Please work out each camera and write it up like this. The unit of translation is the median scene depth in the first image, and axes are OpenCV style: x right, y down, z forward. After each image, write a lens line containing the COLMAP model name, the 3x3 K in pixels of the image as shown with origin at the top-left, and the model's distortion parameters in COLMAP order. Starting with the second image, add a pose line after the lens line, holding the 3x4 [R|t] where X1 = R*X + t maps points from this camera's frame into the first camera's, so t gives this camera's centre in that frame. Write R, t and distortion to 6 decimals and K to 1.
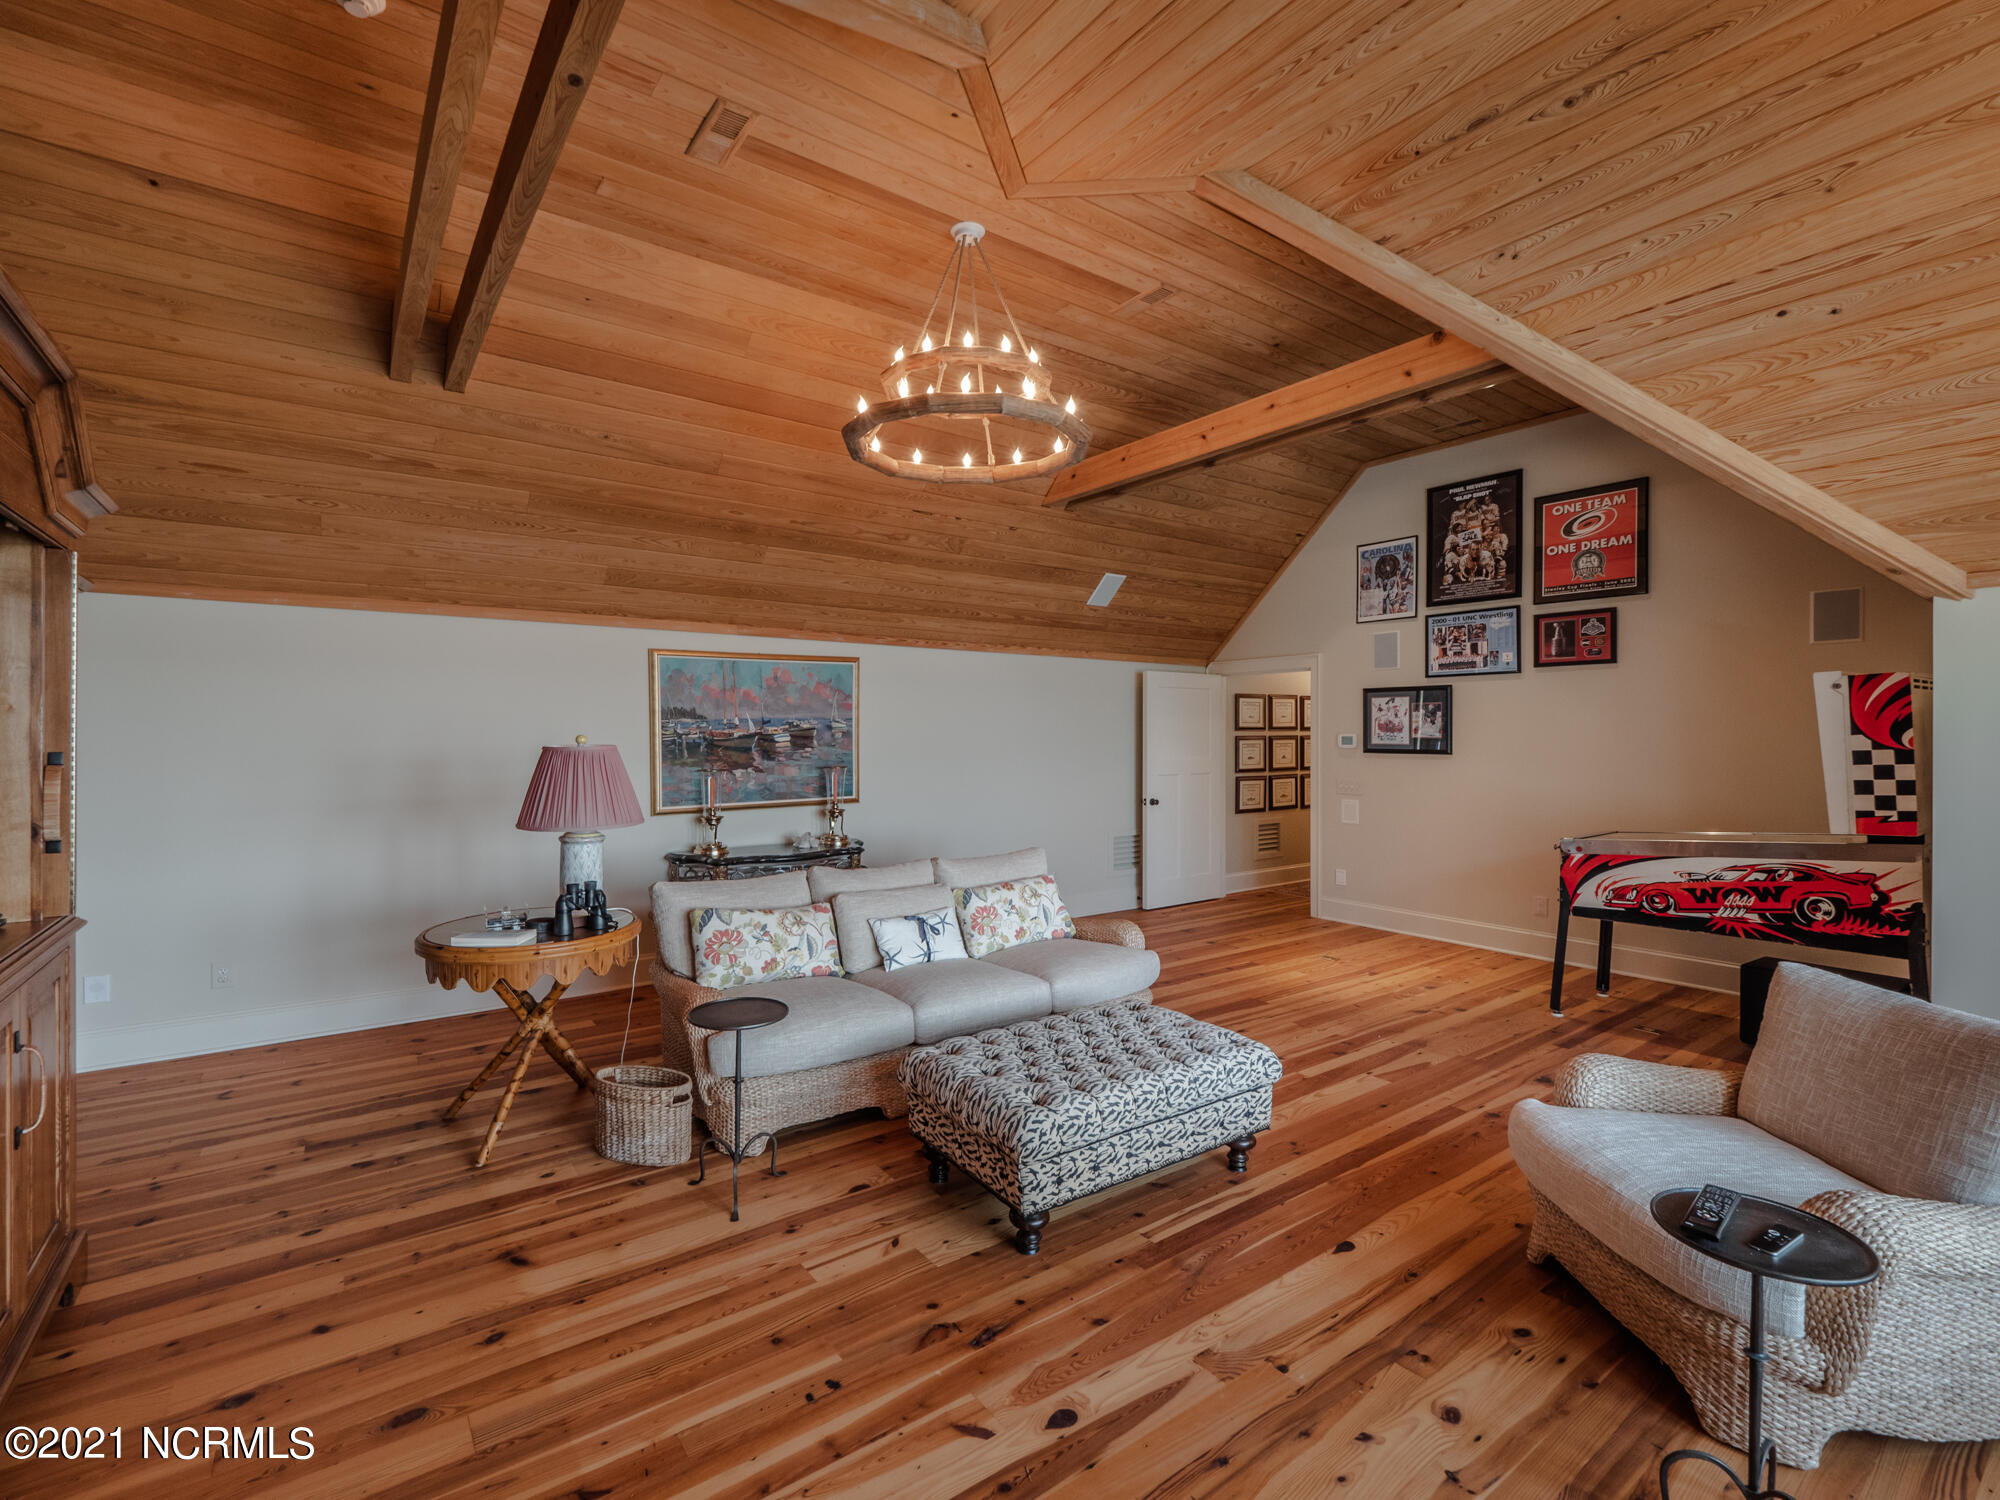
lens RADIAL K [[876.6, 0, 1000.0], [0, 876.6, 750.0], [0, 0, 1]] dist [0.001261, 0.000113]
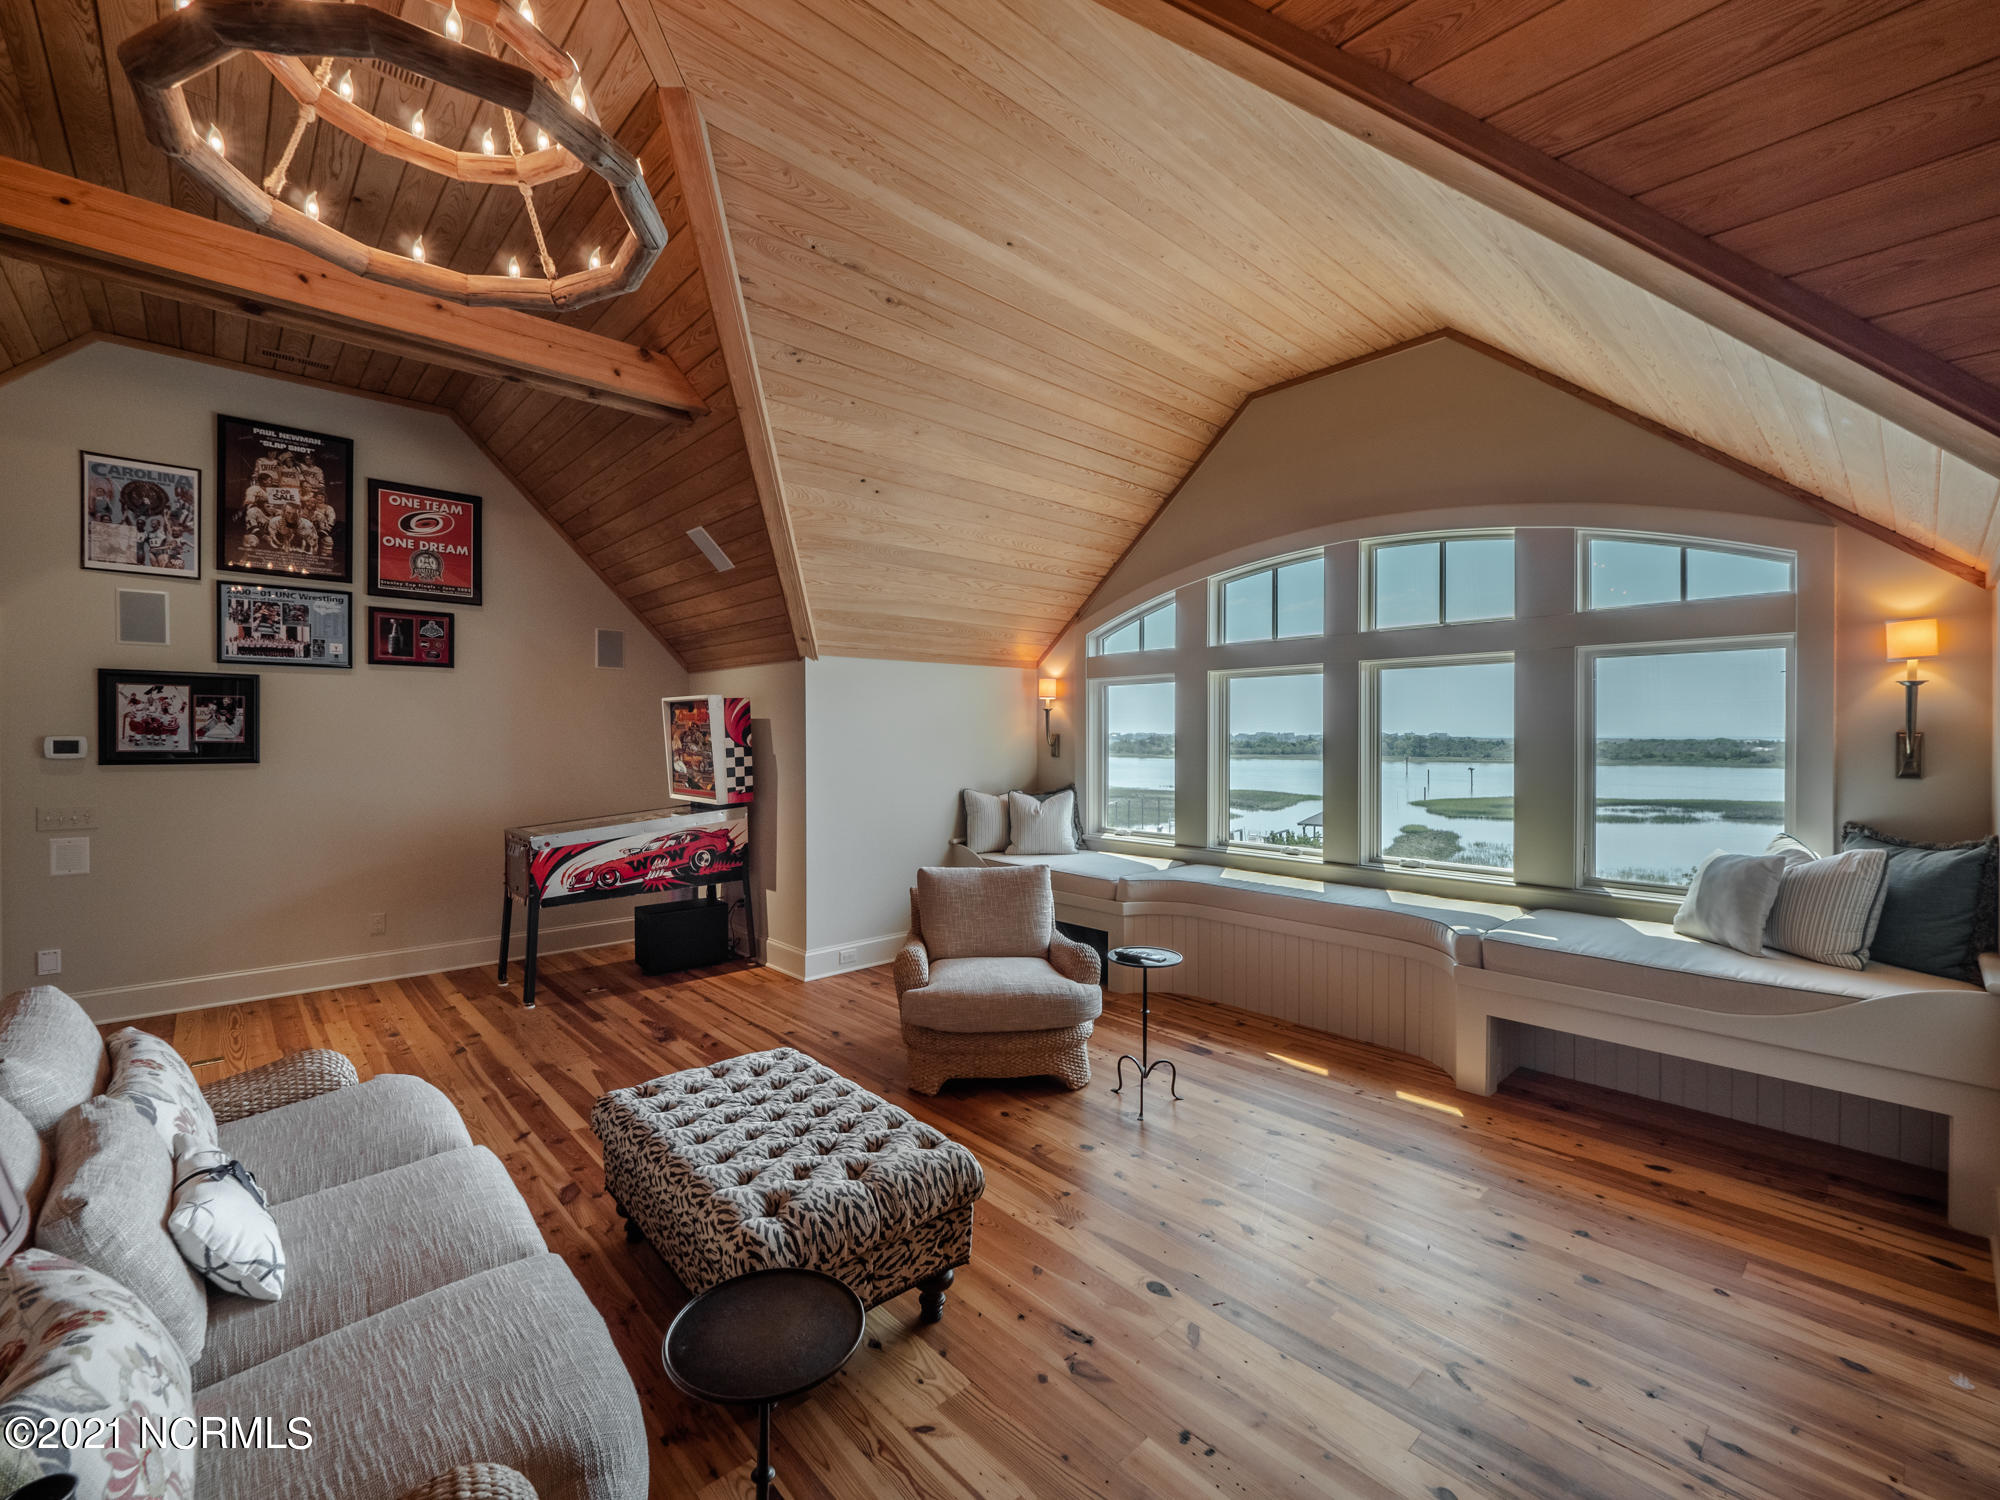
lens RADIAL K [[896.6, 0, 1000.0], [0, 896.6, 750.0], [0, 0, 1]] dist [-0.004144, -0.000546]
pose [[-0.109088, -0.014606, 0.993925, -0.385665], [0.017646, 0.999706, 0.016628, -0.008528], [-0.993875, 0.019353, -0.108798, 0.449994]]
